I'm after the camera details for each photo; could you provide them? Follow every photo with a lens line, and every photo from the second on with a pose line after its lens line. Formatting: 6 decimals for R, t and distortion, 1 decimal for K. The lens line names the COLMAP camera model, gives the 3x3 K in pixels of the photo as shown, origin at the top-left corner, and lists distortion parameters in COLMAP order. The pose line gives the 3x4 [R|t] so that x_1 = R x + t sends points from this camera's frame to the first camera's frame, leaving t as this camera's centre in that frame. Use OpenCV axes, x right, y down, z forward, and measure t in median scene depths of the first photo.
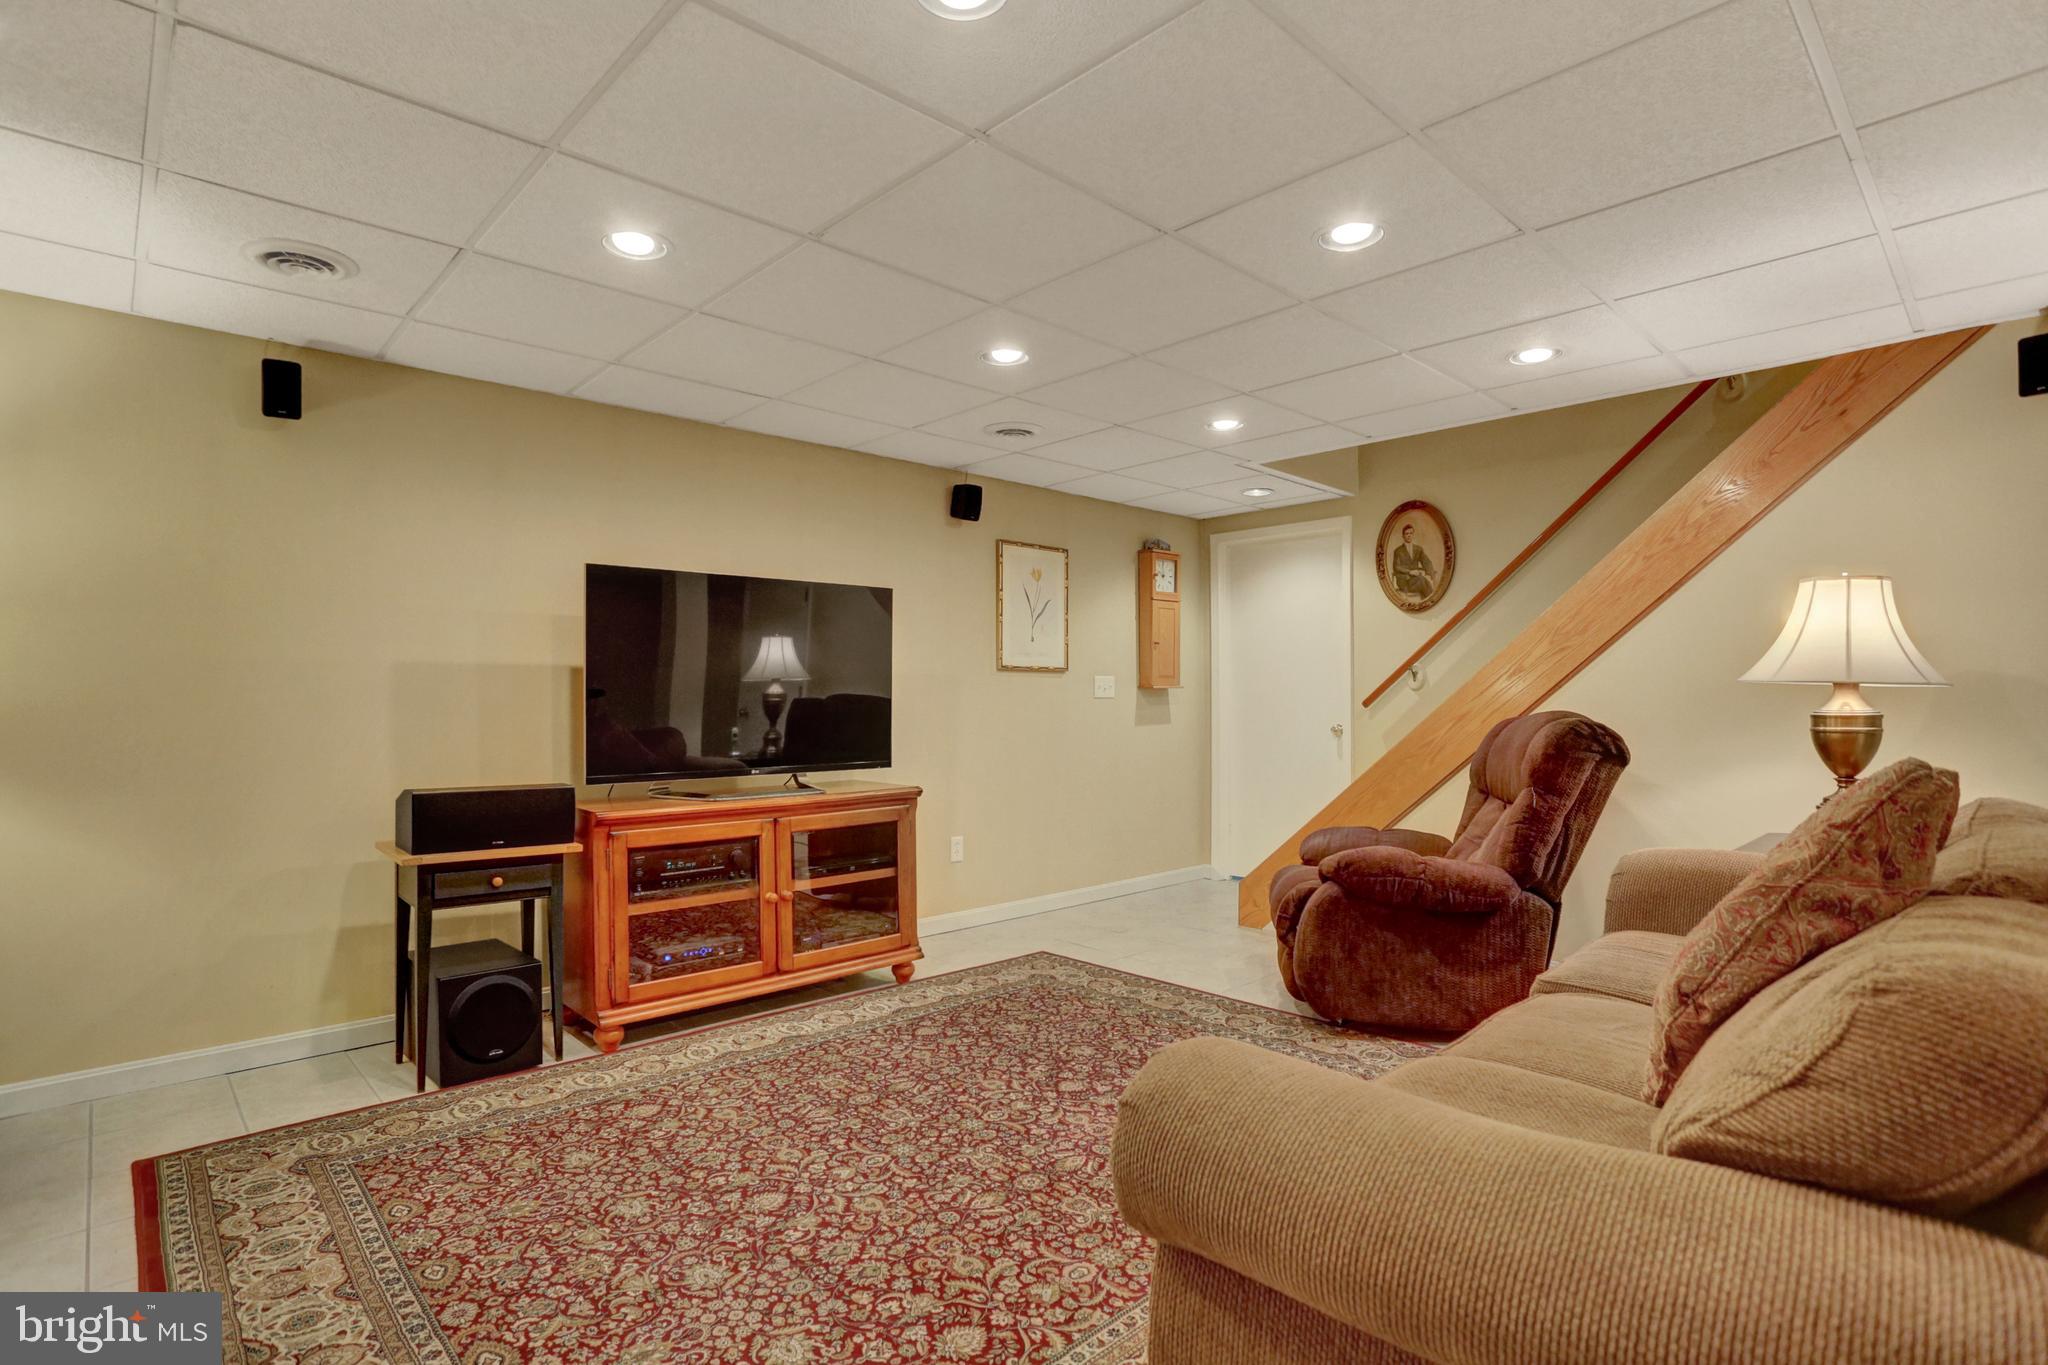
lens RADIAL K [[1007.8, 0, 1008.0], [0, 1007.8, 694.7], [0, 0, 1]] dist [-0.054491, 0.019640]
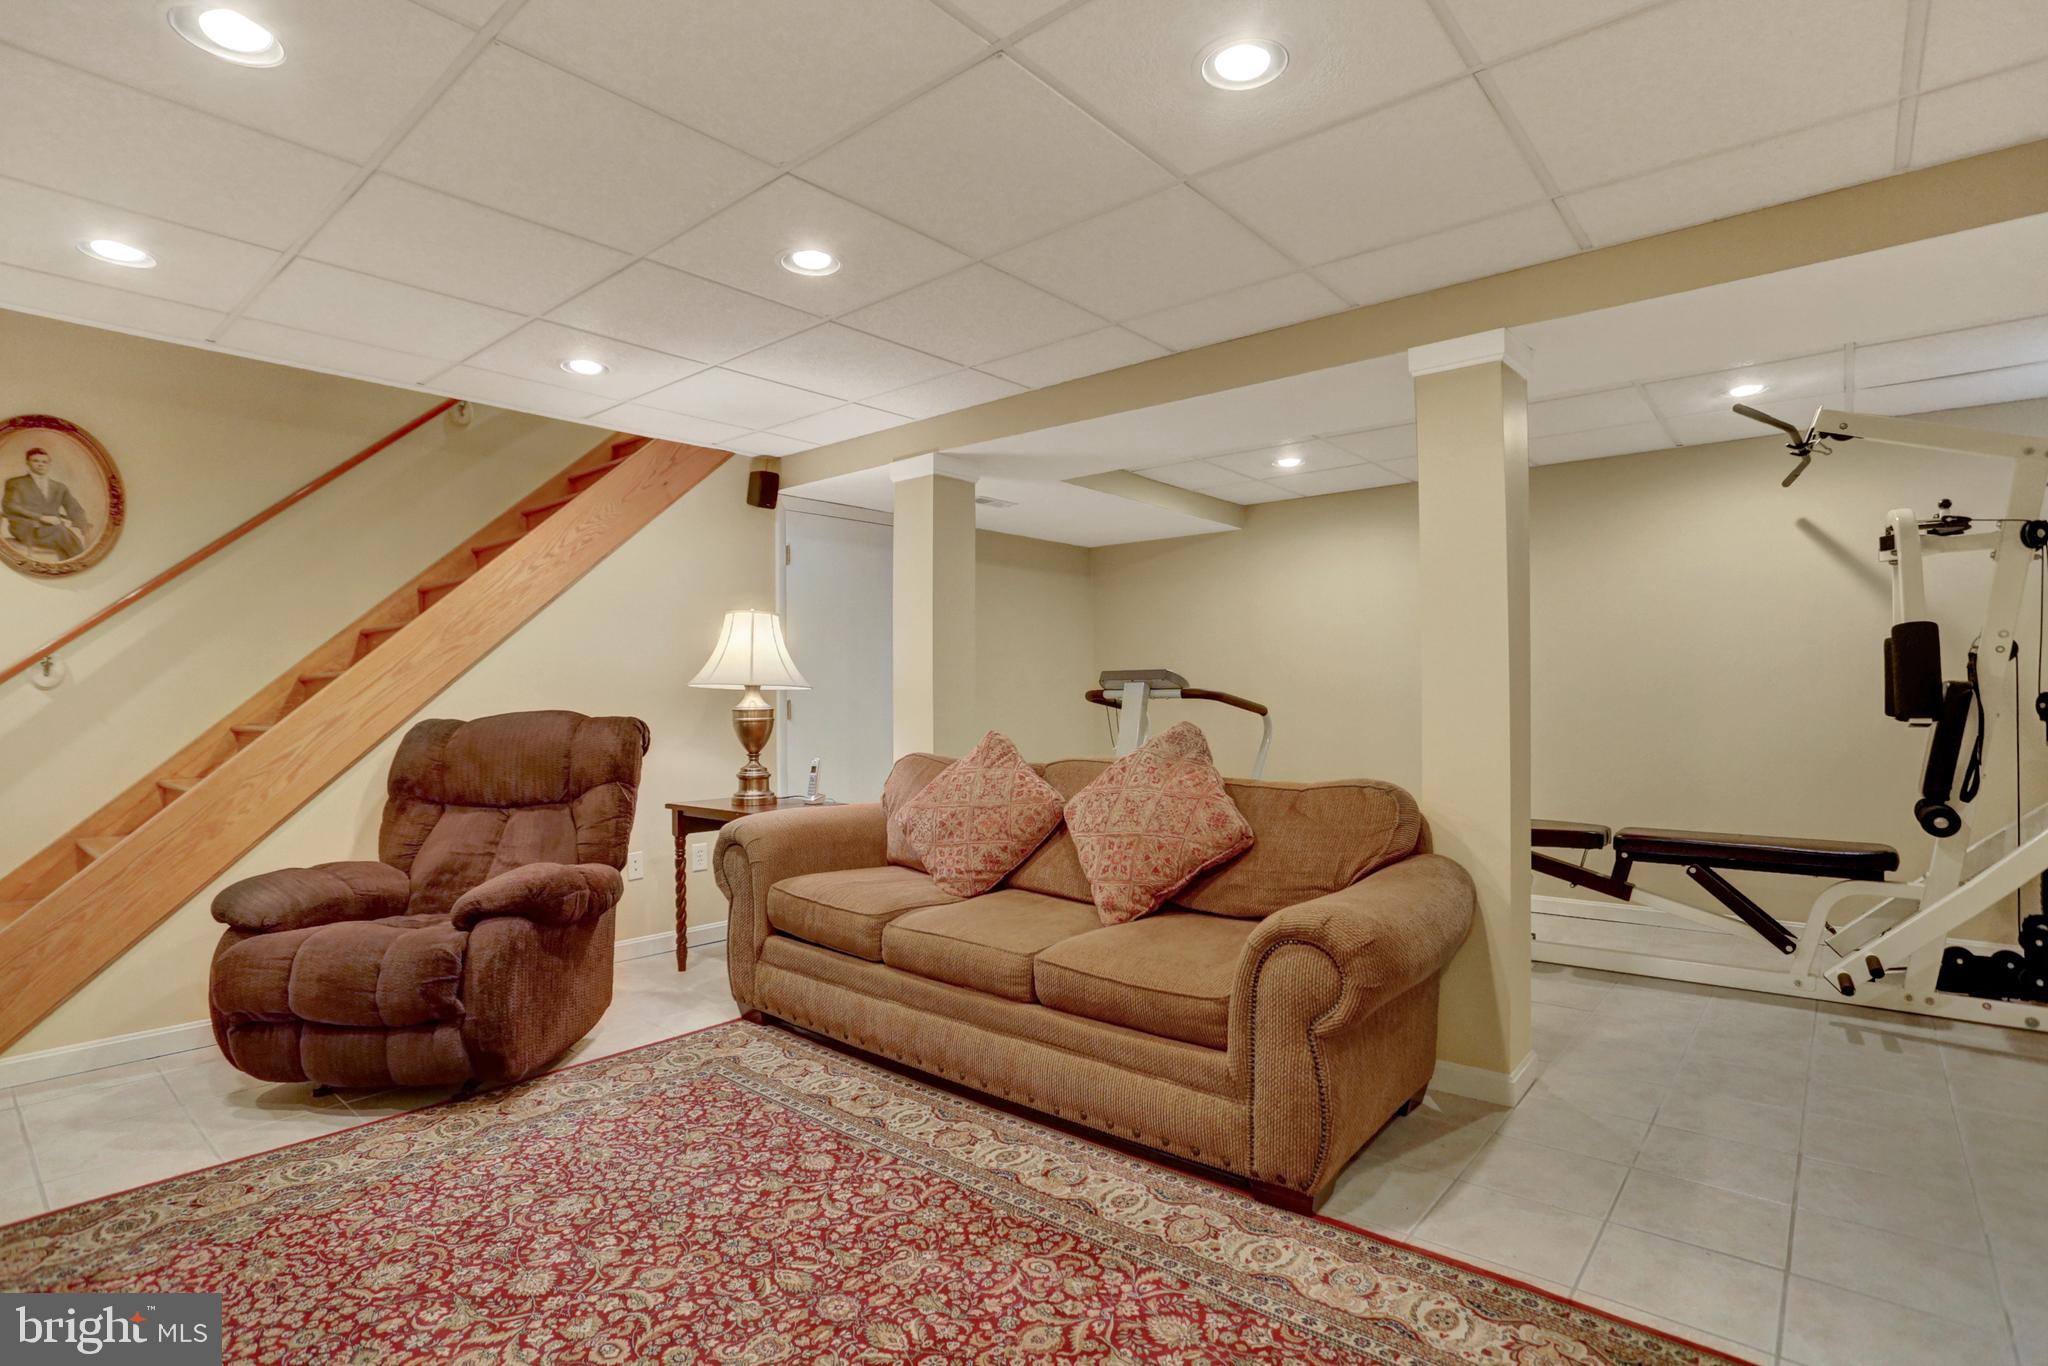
lens RADIAL K [[1007.8, 0, 1011.7], [0, 1007.8, 688.4], [0, 0, 1]] dist [-0.054491, 0.019640]
pose [[-0.094101, 0.006780, 0.995540, -0.532042], [0.000872, 0.999977, -0.006728, 0.000701], [-0.995562, 0.000235, -0.094105, 0.640973]]
